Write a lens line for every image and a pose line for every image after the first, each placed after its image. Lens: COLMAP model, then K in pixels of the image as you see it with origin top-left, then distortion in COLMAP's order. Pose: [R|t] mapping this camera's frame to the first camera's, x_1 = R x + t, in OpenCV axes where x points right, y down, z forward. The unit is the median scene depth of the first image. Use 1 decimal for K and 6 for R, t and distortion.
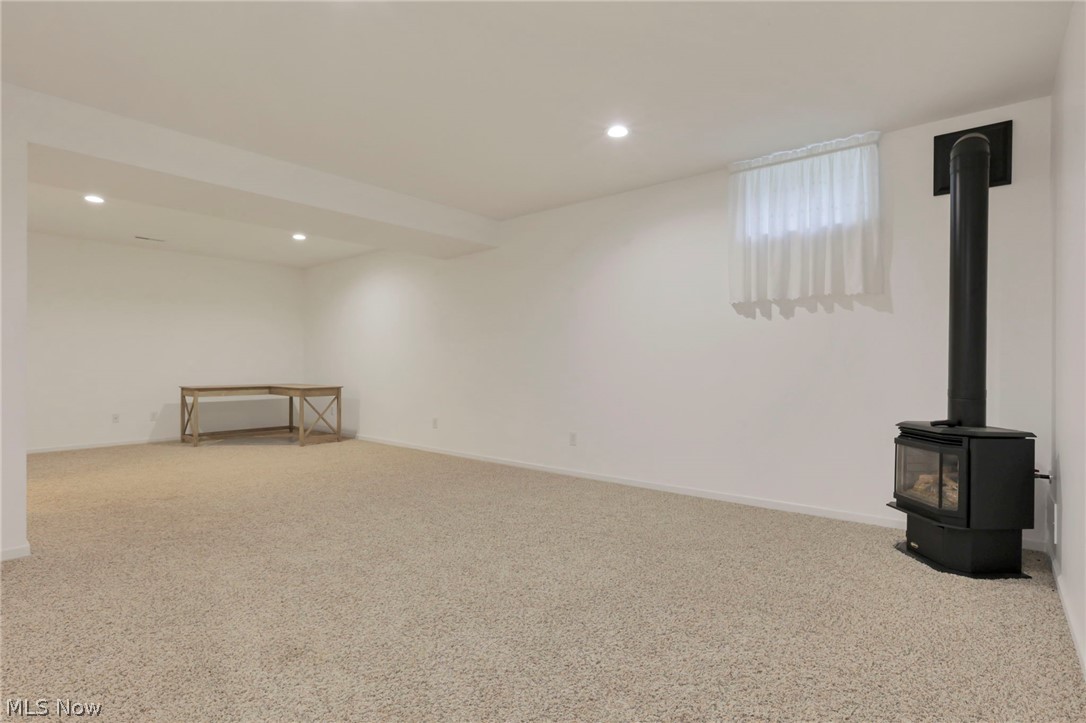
lens RADIAL K [[525.8, 0, 543.0], [0, 525.8, 361.5], [0, 0, 1]] dist [-0.068116, 0.026727]
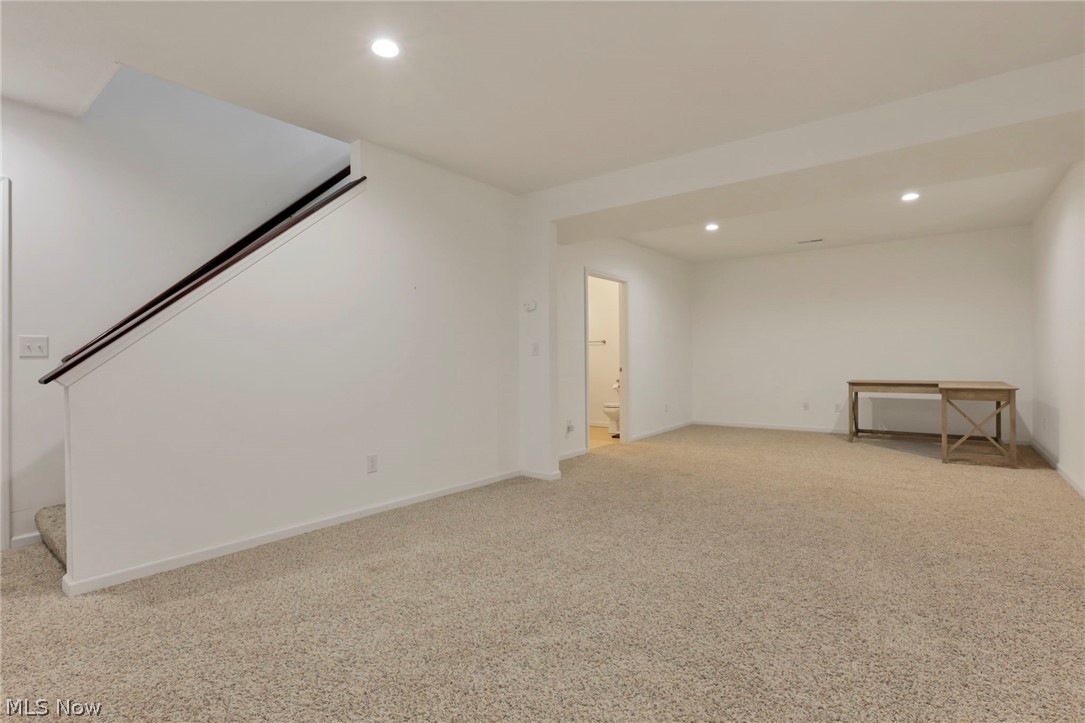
lens RADIAL K [[525.3, 0, 542.5], [0, 525.3, 361.5], [0, 0, 1]] dist [-0.068116, 0.026727]
pose [[0.062385, -0.005130, -0.998039, 0.244577], [0.023040, 0.999728, -0.003699, 0.001455], [0.997786, -0.022764, 0.062486, 0.347237]]
